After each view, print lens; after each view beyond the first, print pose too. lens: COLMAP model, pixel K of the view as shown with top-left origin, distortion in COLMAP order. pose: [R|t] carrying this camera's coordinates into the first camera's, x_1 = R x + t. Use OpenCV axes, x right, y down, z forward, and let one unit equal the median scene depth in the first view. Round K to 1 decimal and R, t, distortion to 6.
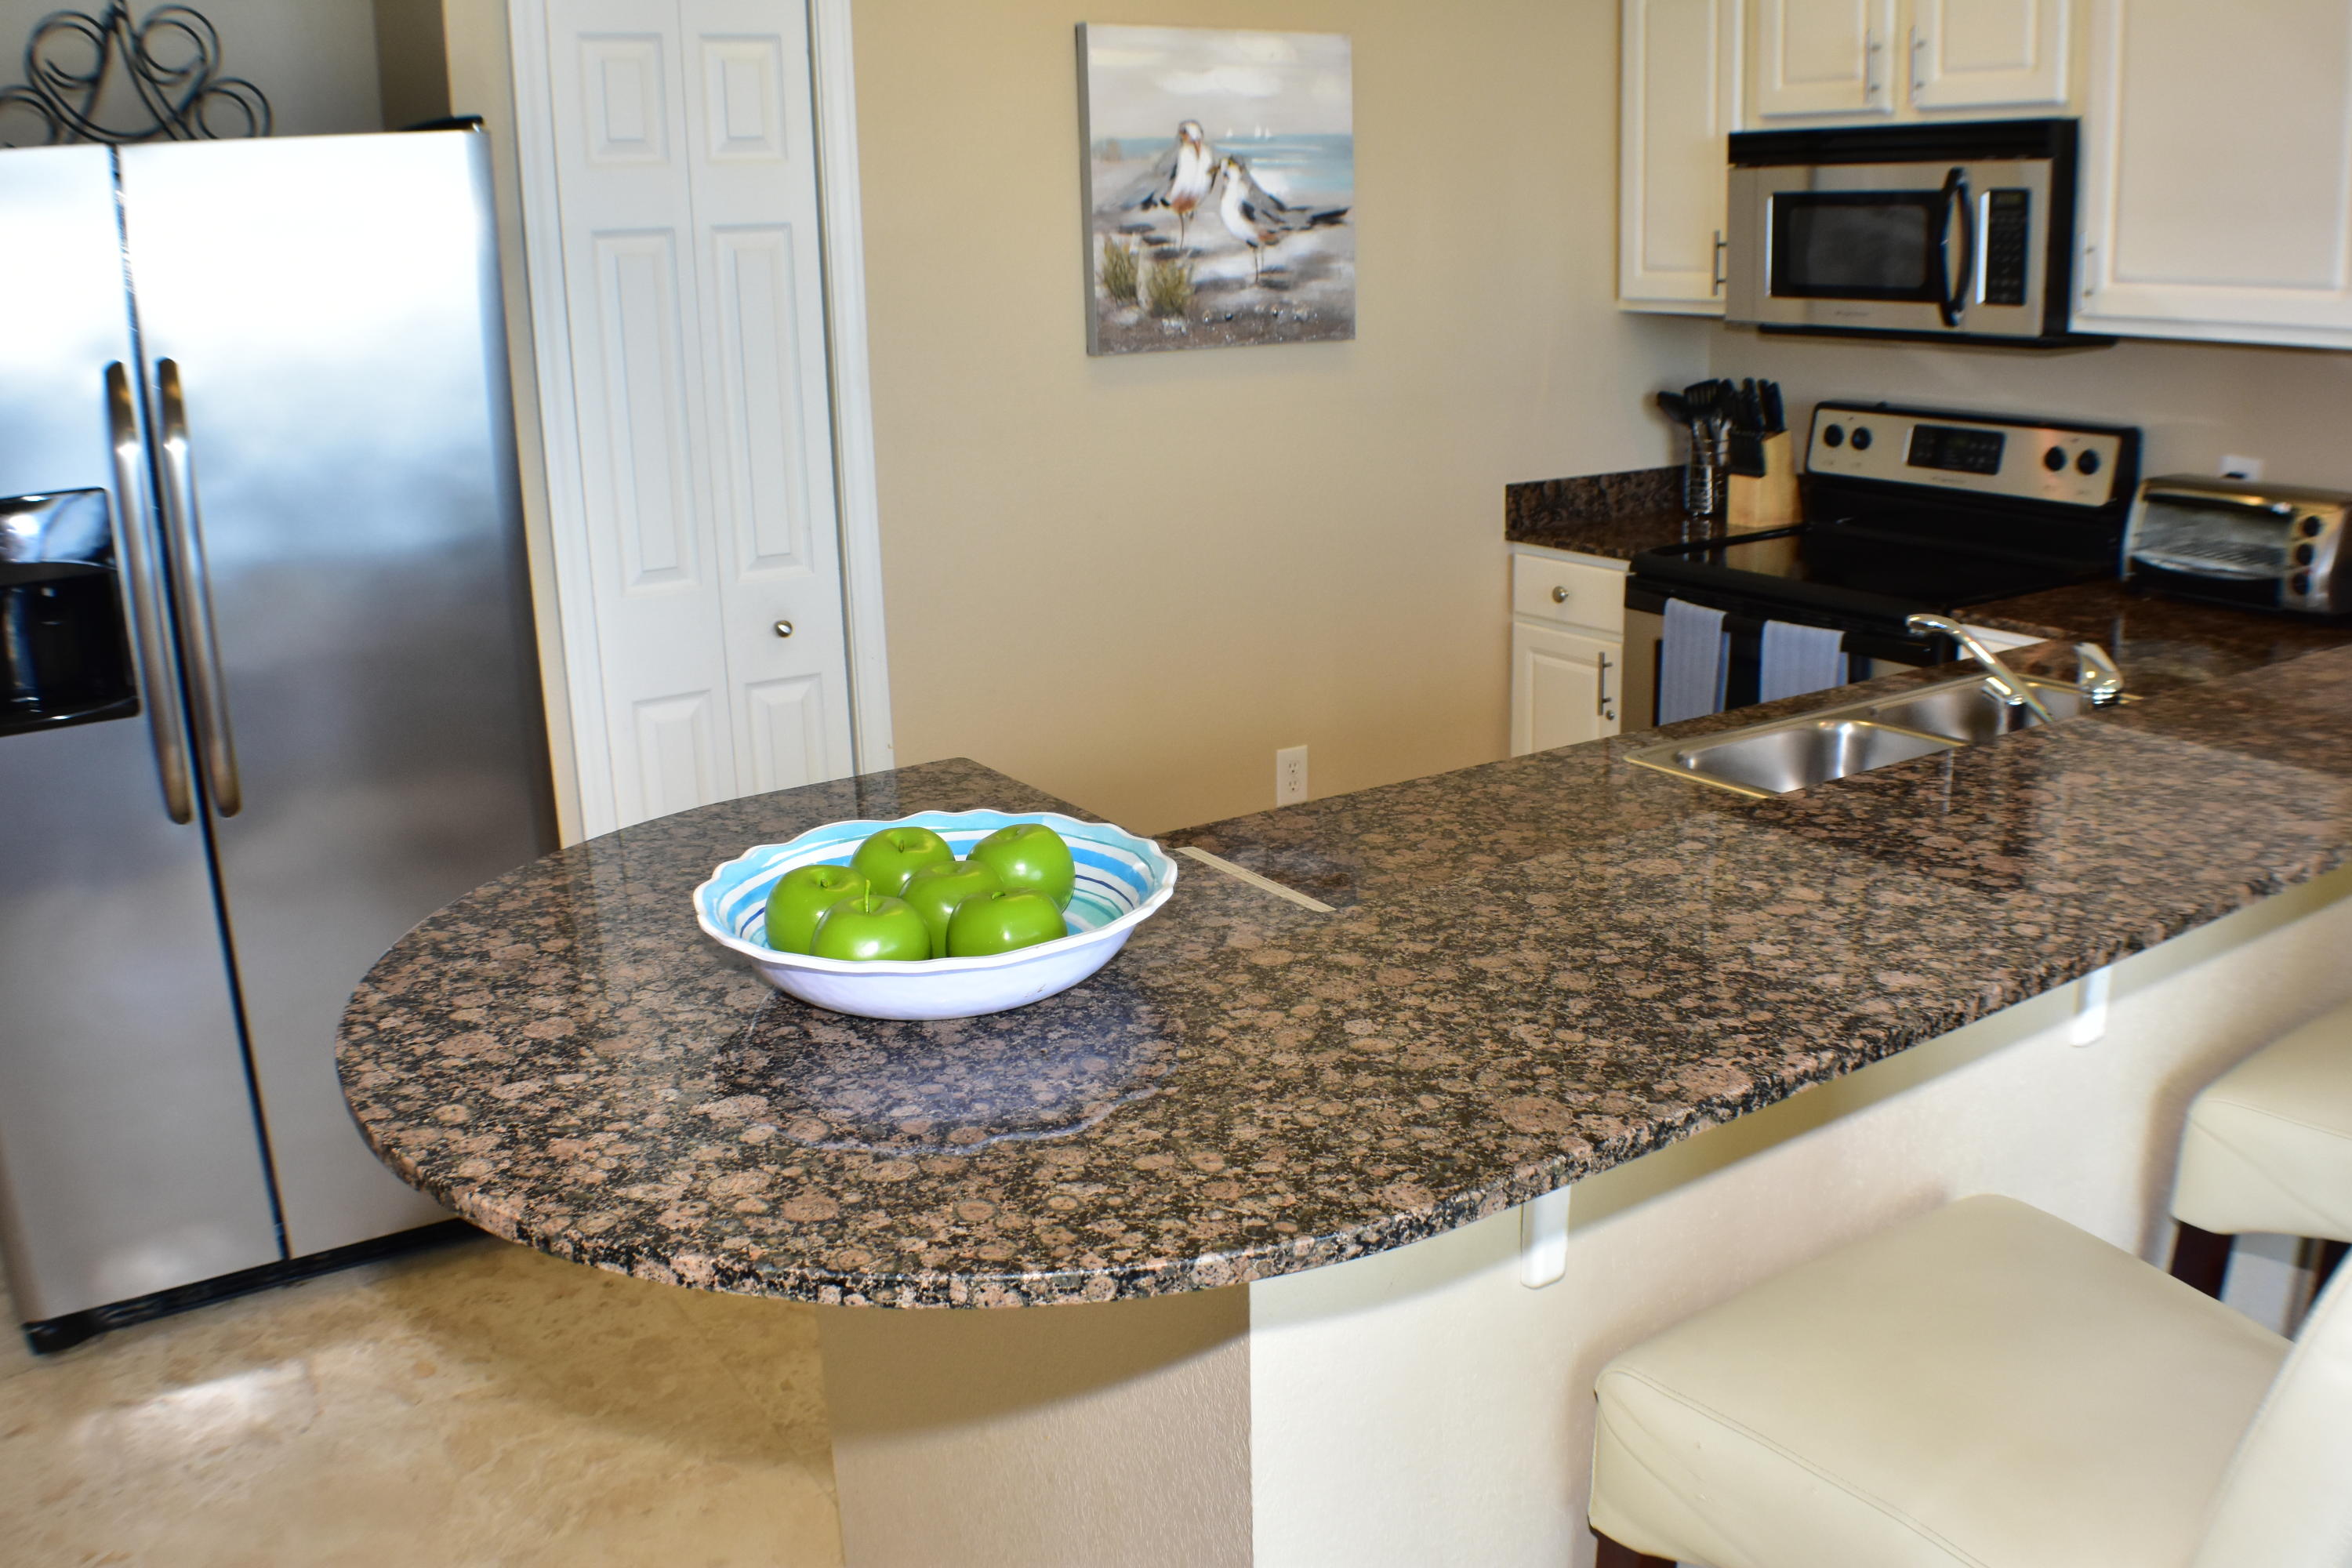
lens RADIAL K [[1945.4, 0, 1173.3], [0, 1945.4, 790.8], [0, 0, 1]] dist [-0.172888, 0.051078]
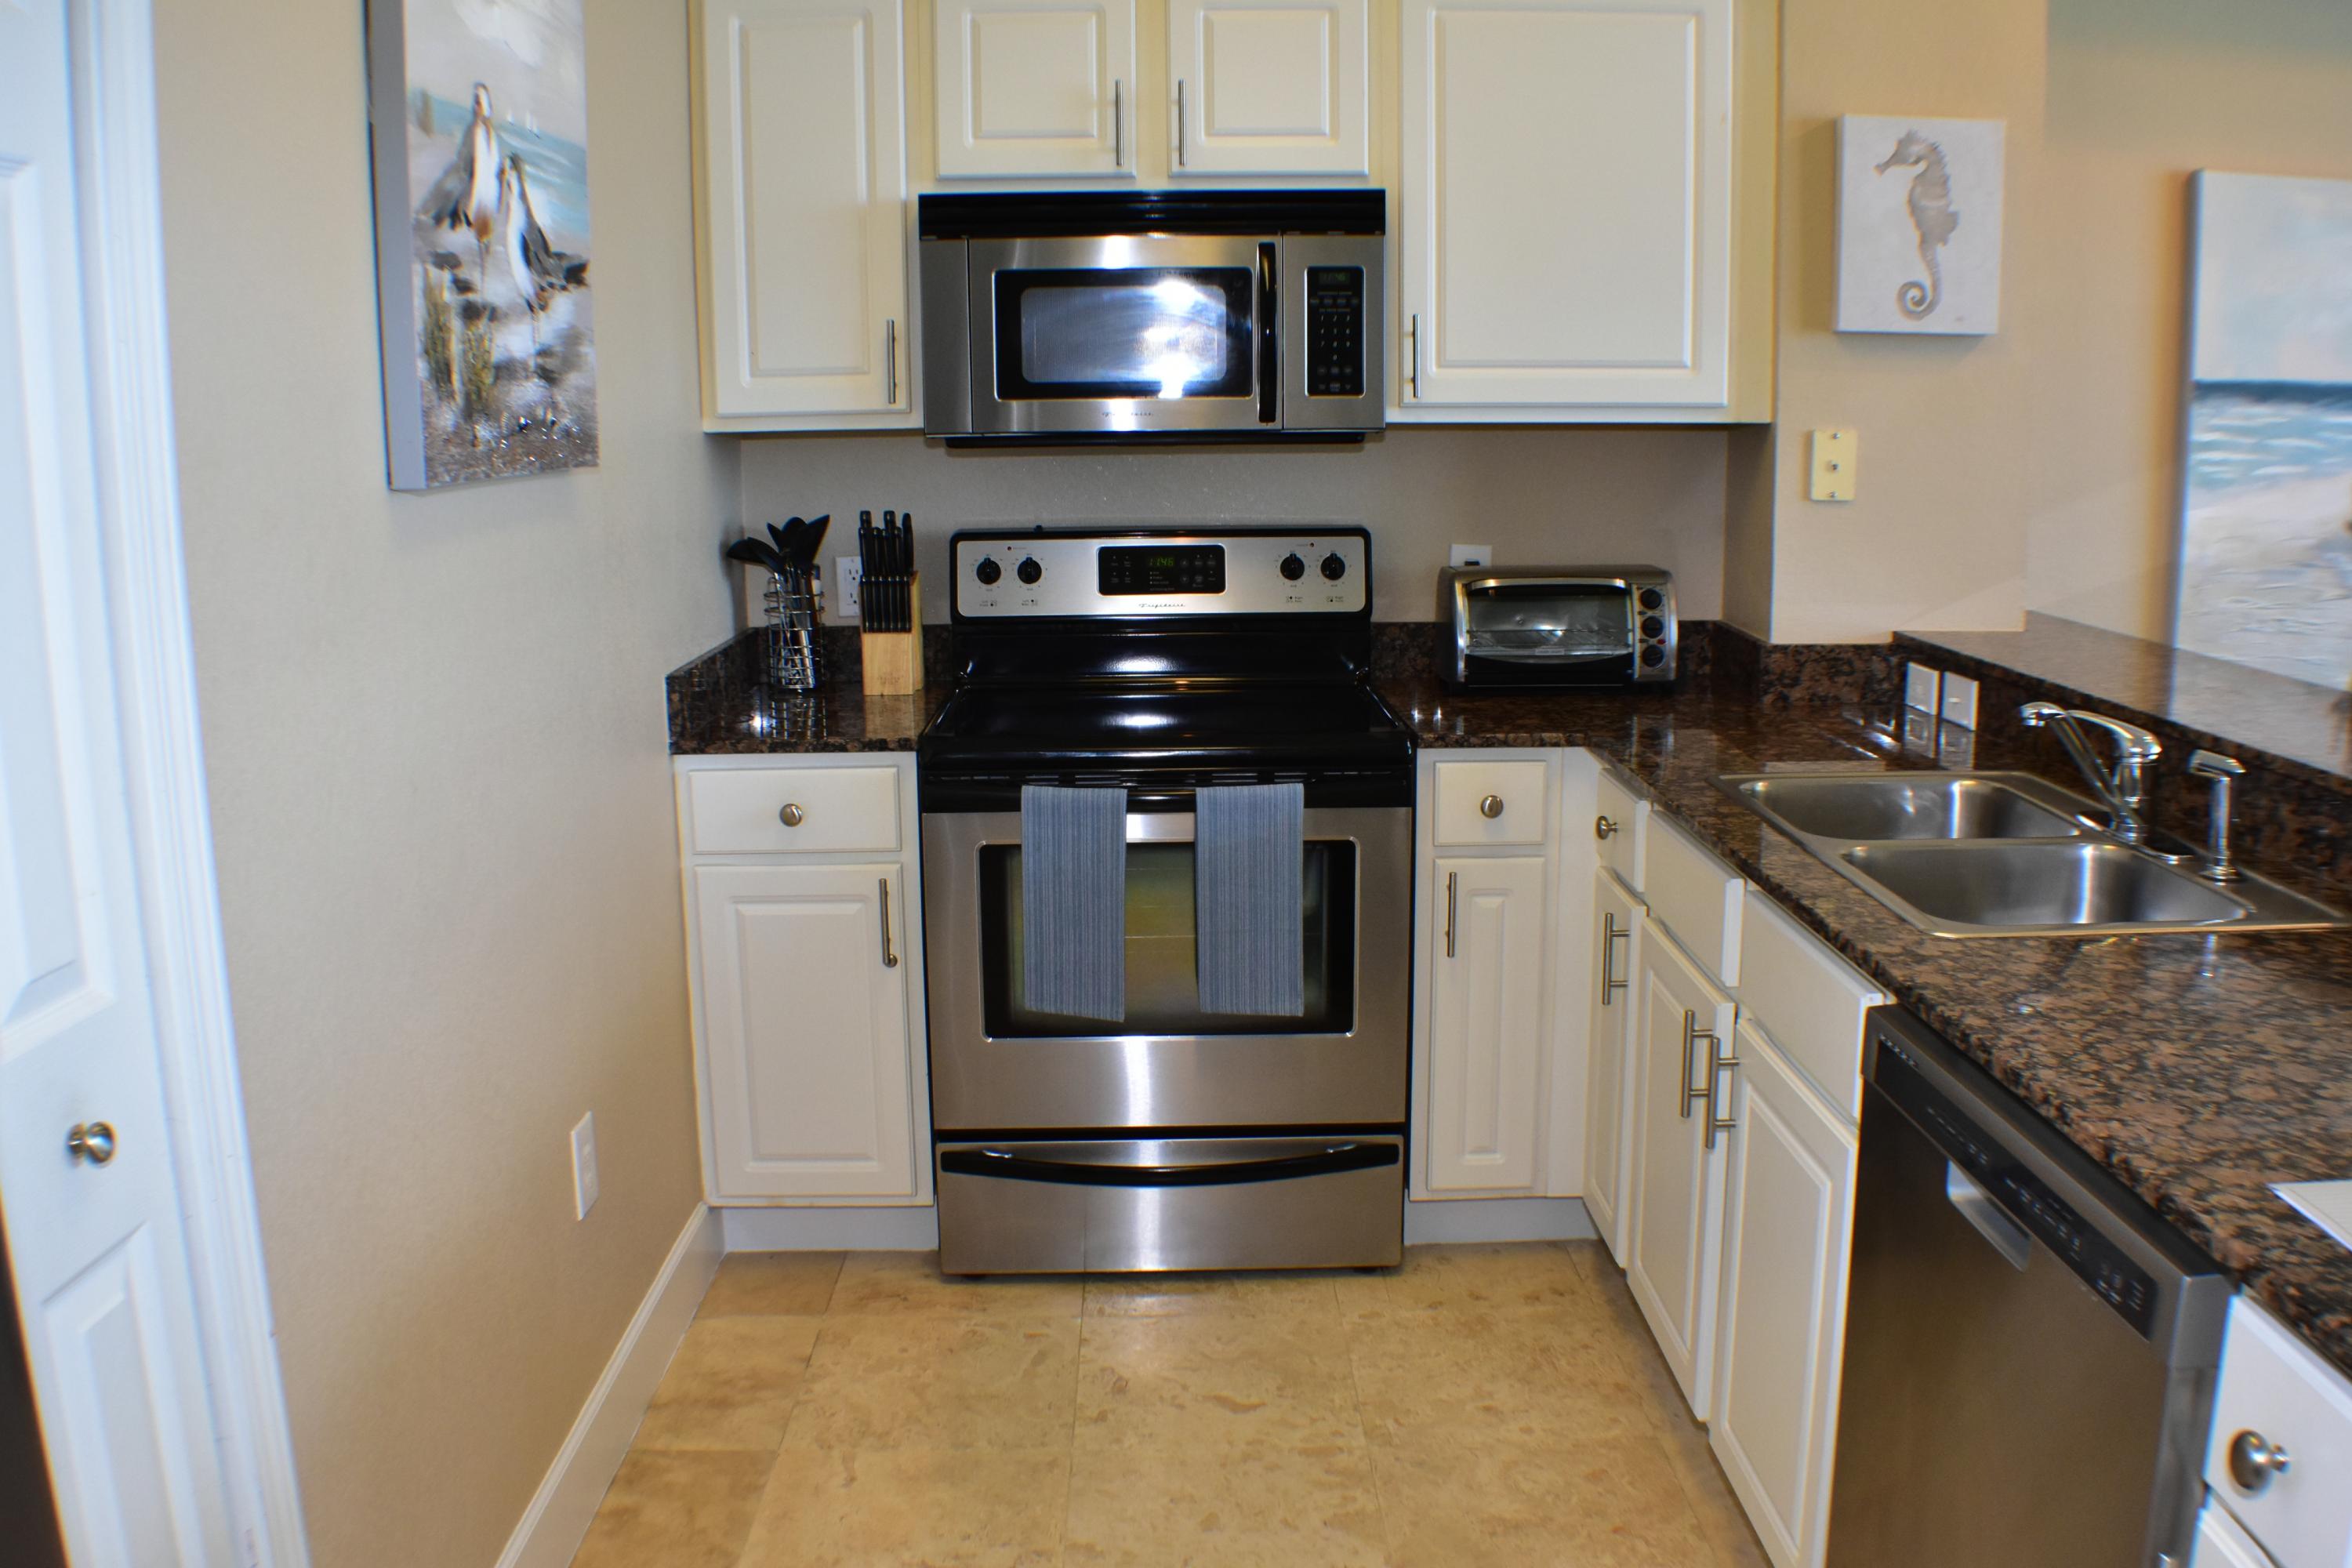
lens RADIAL K [[1945.4, 0, 1173.3], [0, 1945.4, 790.8], [0, 0, 1]] dist [-0.172888, 0.051078]
pose [[0.530516, -0.143877, 0.835376, -0.428224], [0.227714, 0.973455, 0.023045, -0.123339], [-0.816517, 0.178001, 0.549196, 0.631482]]
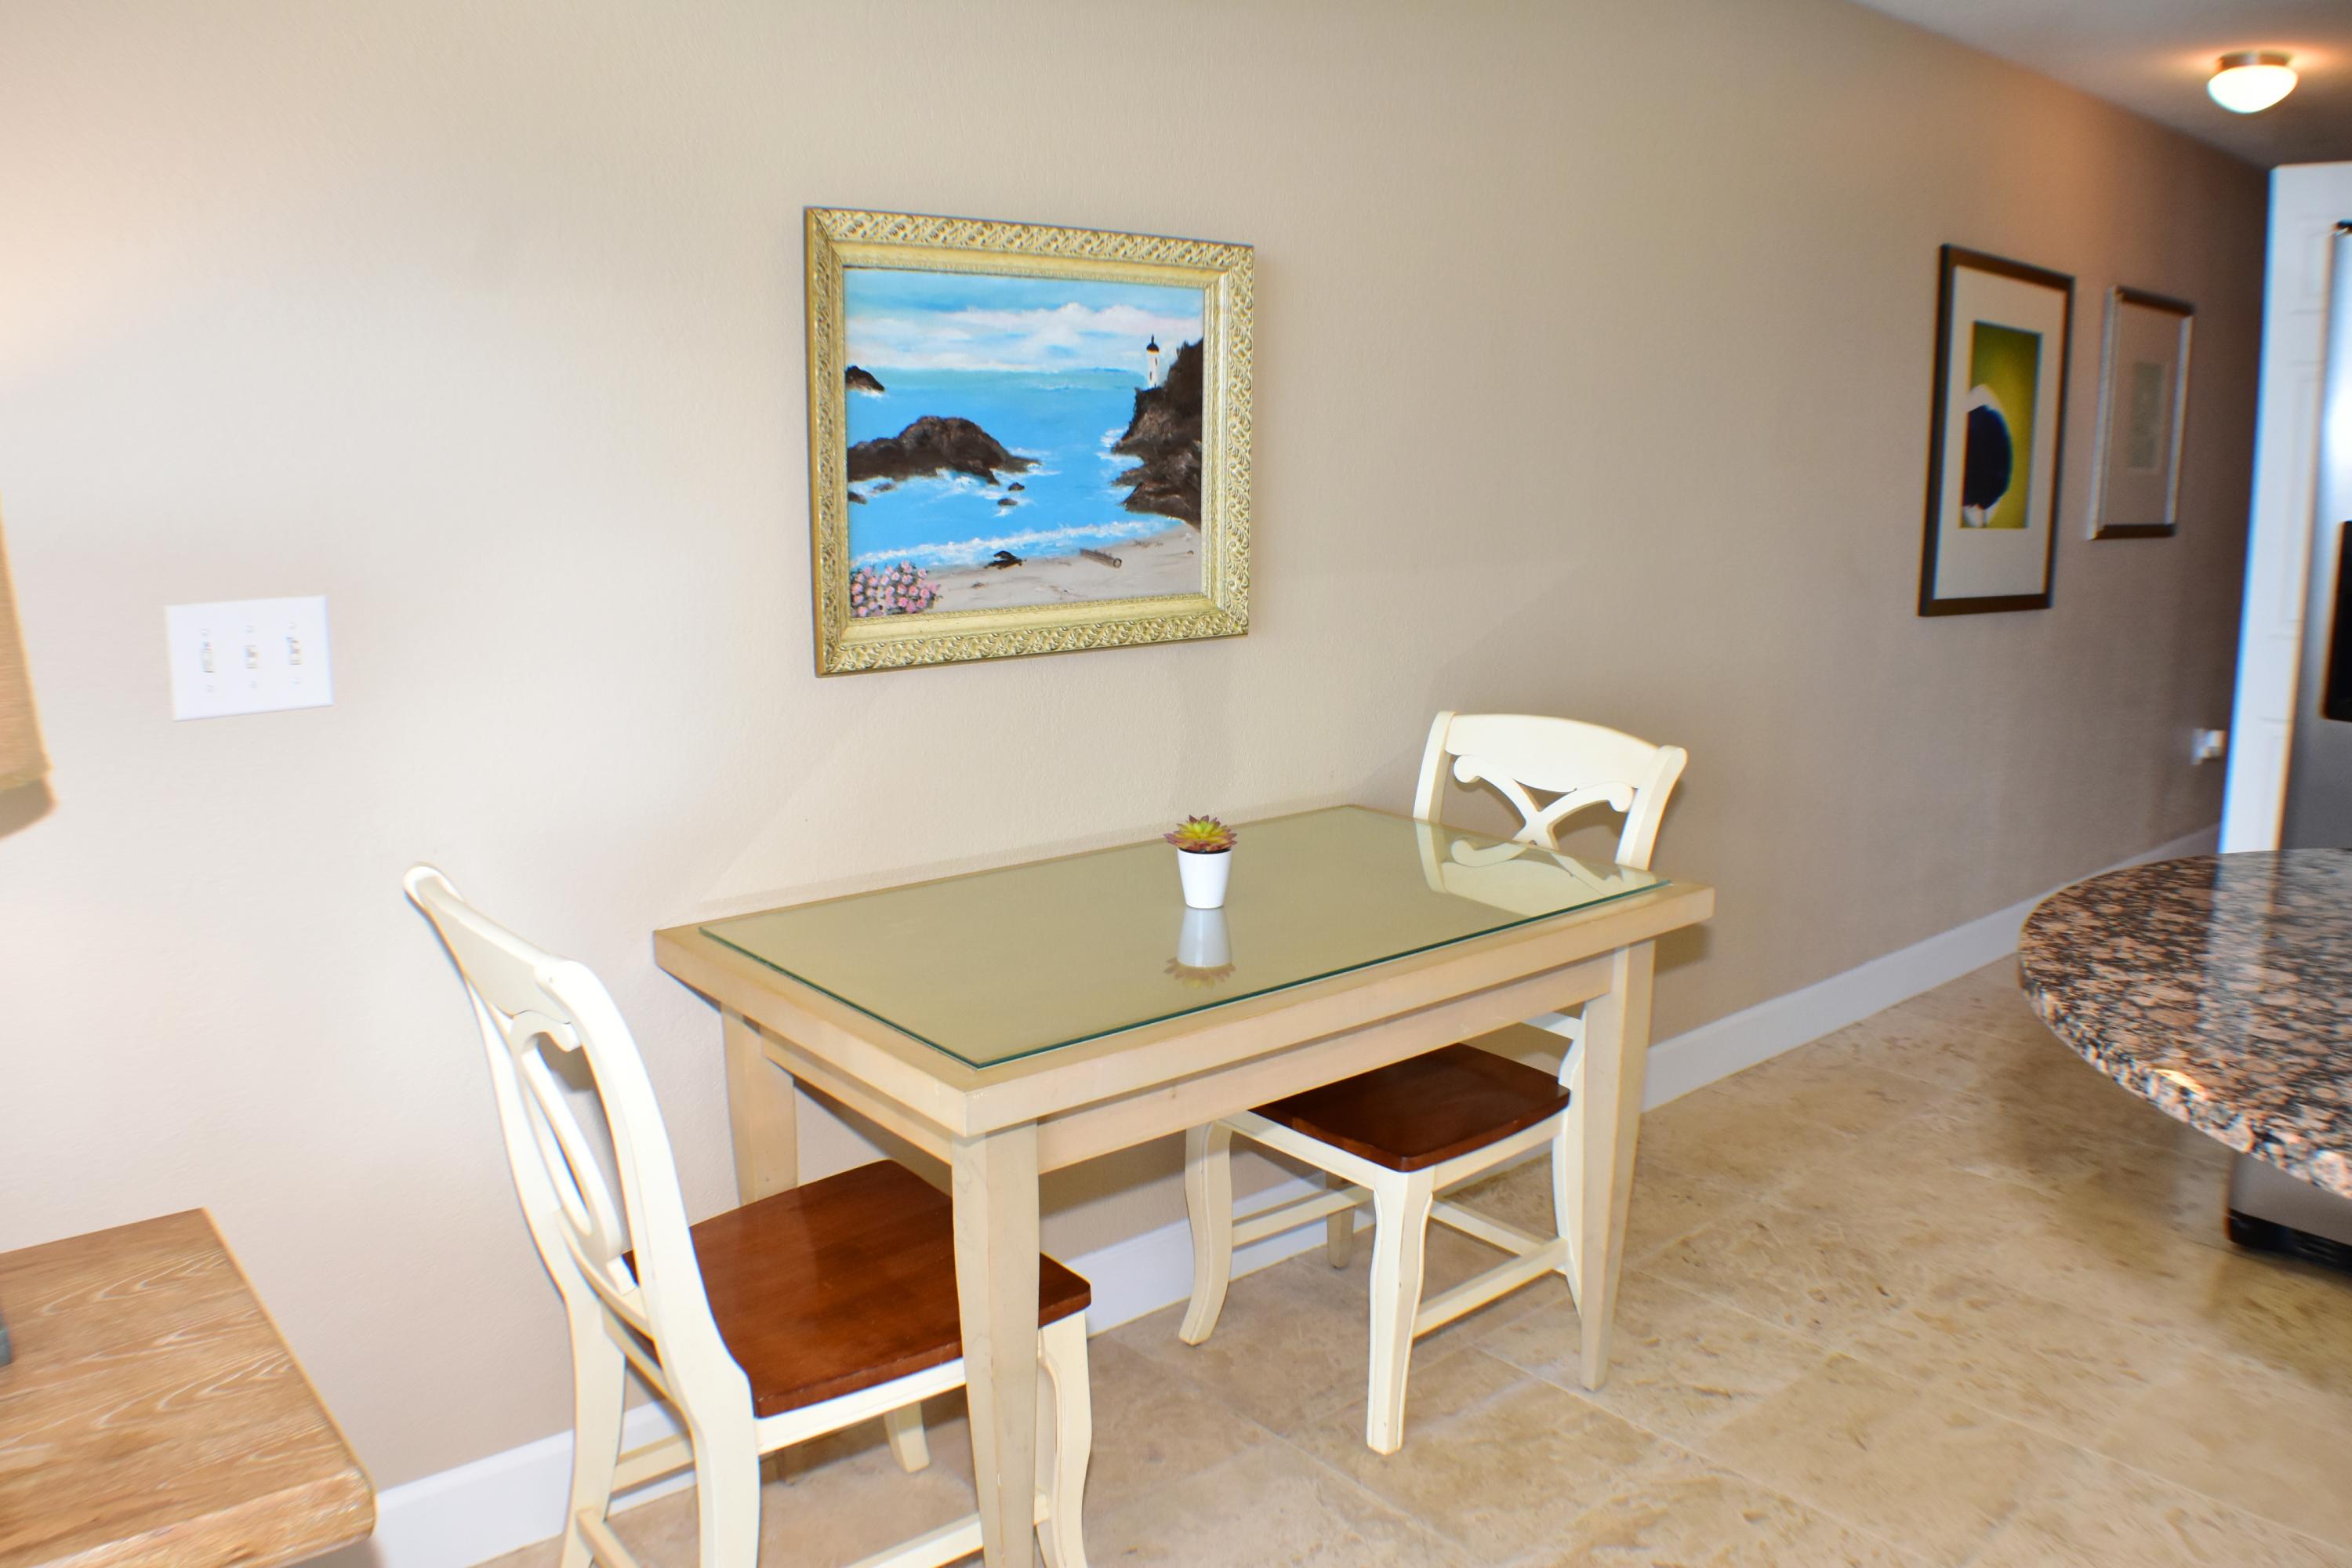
lens RADIAL K [[1775.6, 0, 1178.0], [0, 1775.6, 806.1], [0, 0, 1]] dist [-0.170371, 0.036473]
pose [[0.120827, 0.227776, -0.966188, 0.227094], [-0.275405, 0.942802, 0.187822, 0.025493], [0.953705, 0.243399, 0.176646, 0.078711]]
